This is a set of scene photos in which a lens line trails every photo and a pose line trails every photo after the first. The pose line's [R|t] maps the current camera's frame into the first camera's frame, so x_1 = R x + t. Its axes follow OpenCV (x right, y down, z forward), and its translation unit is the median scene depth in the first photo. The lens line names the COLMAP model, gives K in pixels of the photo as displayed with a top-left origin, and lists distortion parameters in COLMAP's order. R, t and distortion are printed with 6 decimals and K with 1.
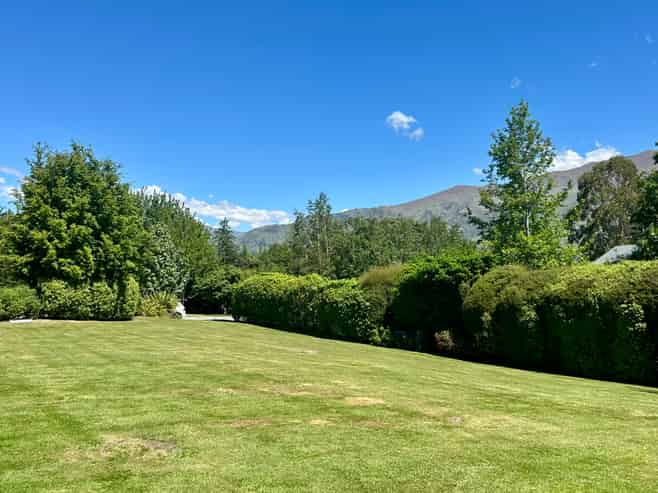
lens RADIAL K [[669.4, 0, 329.0], [0, 669.4, 246.5], [0, 0, 1]] dist [-0.001082, 0.000504]
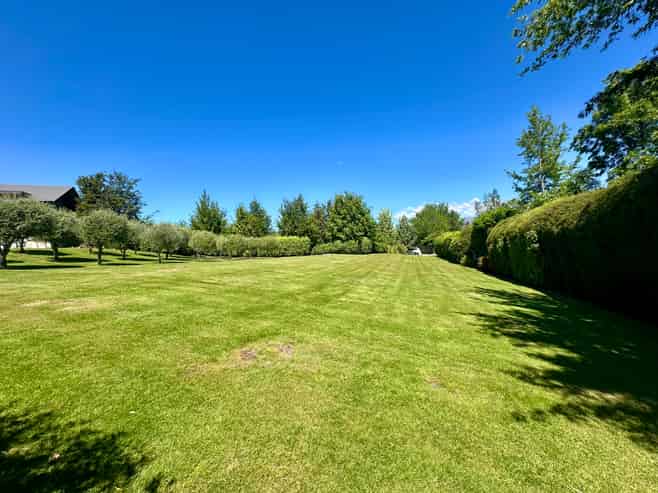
lens RADIAL K [[264.3, 0, 329.0], [0, 264.3, 246.5], [0, 0, 1]] dist [-0.000411, -0.000030]
pose [[0.629776, -0.037663, -0.775863, 0.440230], [0.076472, 0.996978, 0.013676, 0.058497], [0.773003, -0.067945, 0.630753, 0.259224]]
